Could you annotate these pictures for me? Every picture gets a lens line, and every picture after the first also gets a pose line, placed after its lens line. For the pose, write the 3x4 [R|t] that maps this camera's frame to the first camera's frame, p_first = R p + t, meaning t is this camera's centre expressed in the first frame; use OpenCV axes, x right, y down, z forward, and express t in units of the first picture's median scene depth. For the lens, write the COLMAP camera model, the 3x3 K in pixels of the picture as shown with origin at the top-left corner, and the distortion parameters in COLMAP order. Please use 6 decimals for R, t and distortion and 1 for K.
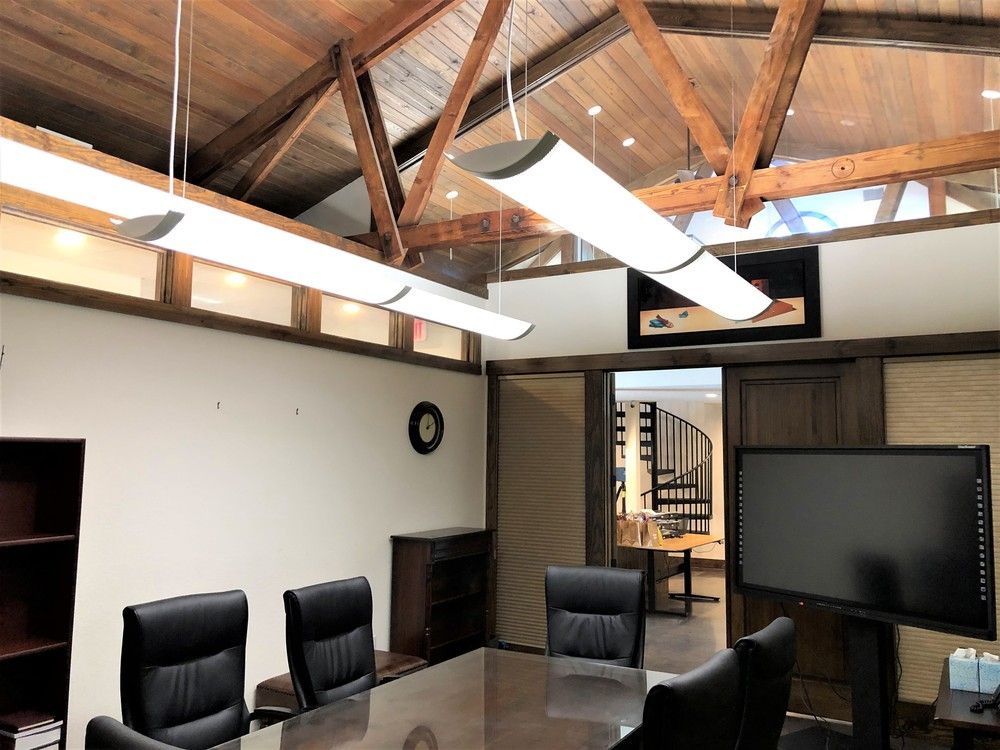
lens RADIAL K [[822.4, 0, 495.4], [0, 822.4, 362.2], [0, 0, 1]] dist [0.025783, -0.026641]
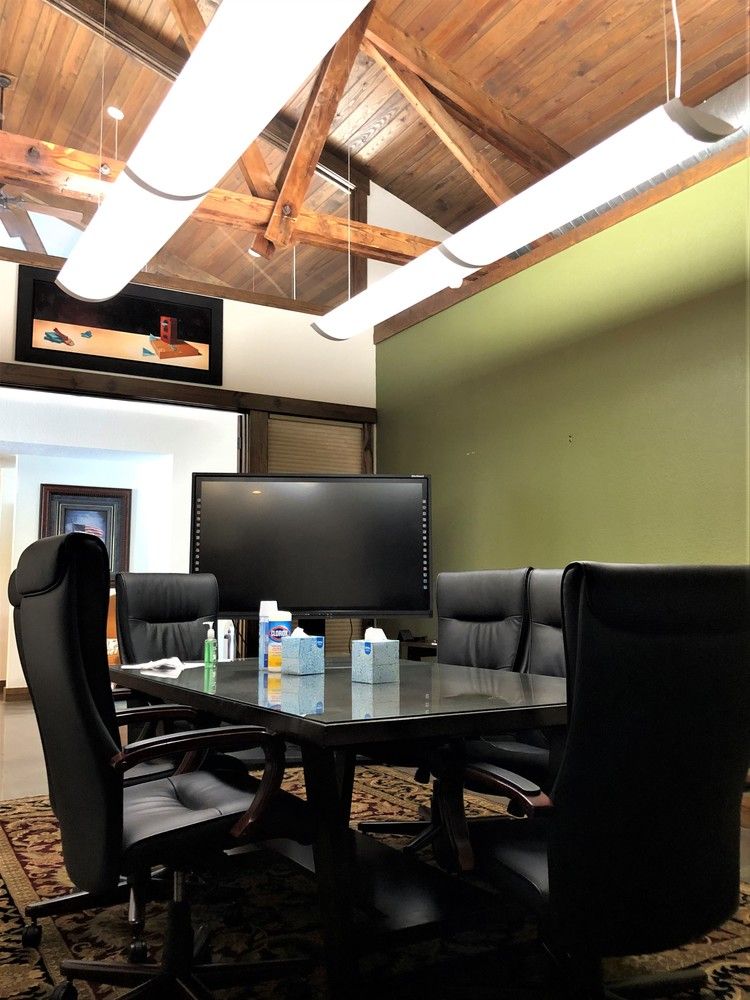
lens RADIAL K [[884.2, 0, 384.3], [0, 884.2, 476.6], [0, 0, 1]] dist [0.019445, 0.031446]
pose [[0.491658, 0.110327, 0.863771, -0.453292], [-0.088038, 0.993157, -0.076742, 0.149204], [-0.866326, -0.038313, 0.498007, 0.242717]]
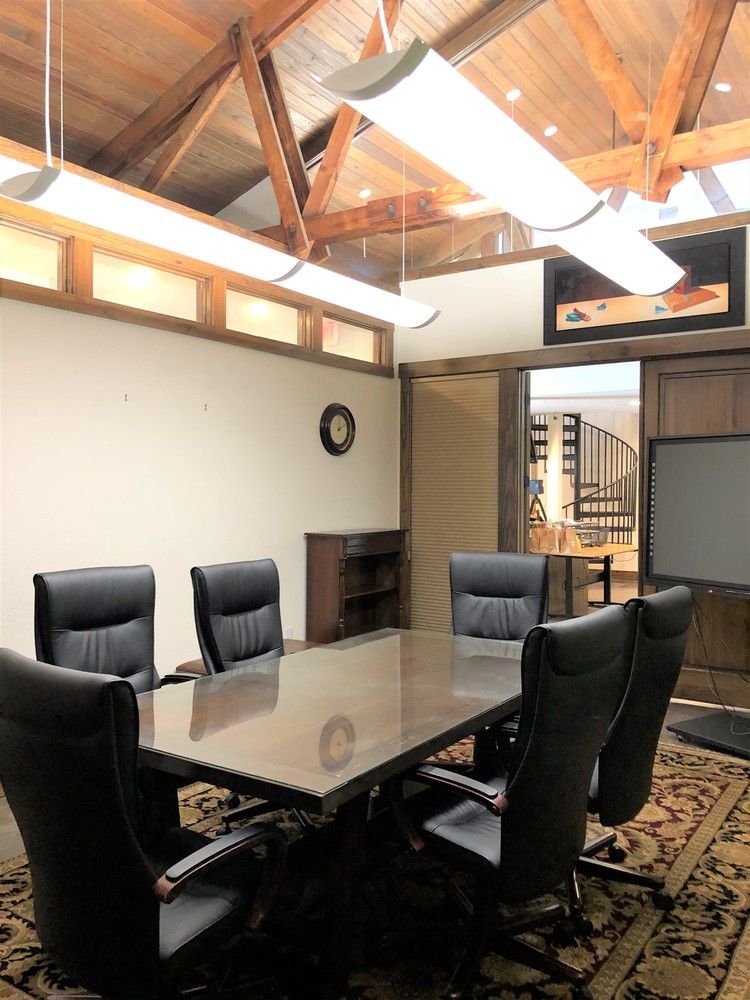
lens RADIAL K [[822.4, 0, 374.2], [0, 822.4, 487.4], [0, 0, 1]] dist [0.025783, -0.026641]
pose [[0.997979, -0.005880, -0.063264, 0.024525], [0.013077, 0.993400, 0.113956, 0.040359], [0.062177, -0.114553, 0.991469, 0.004109]]
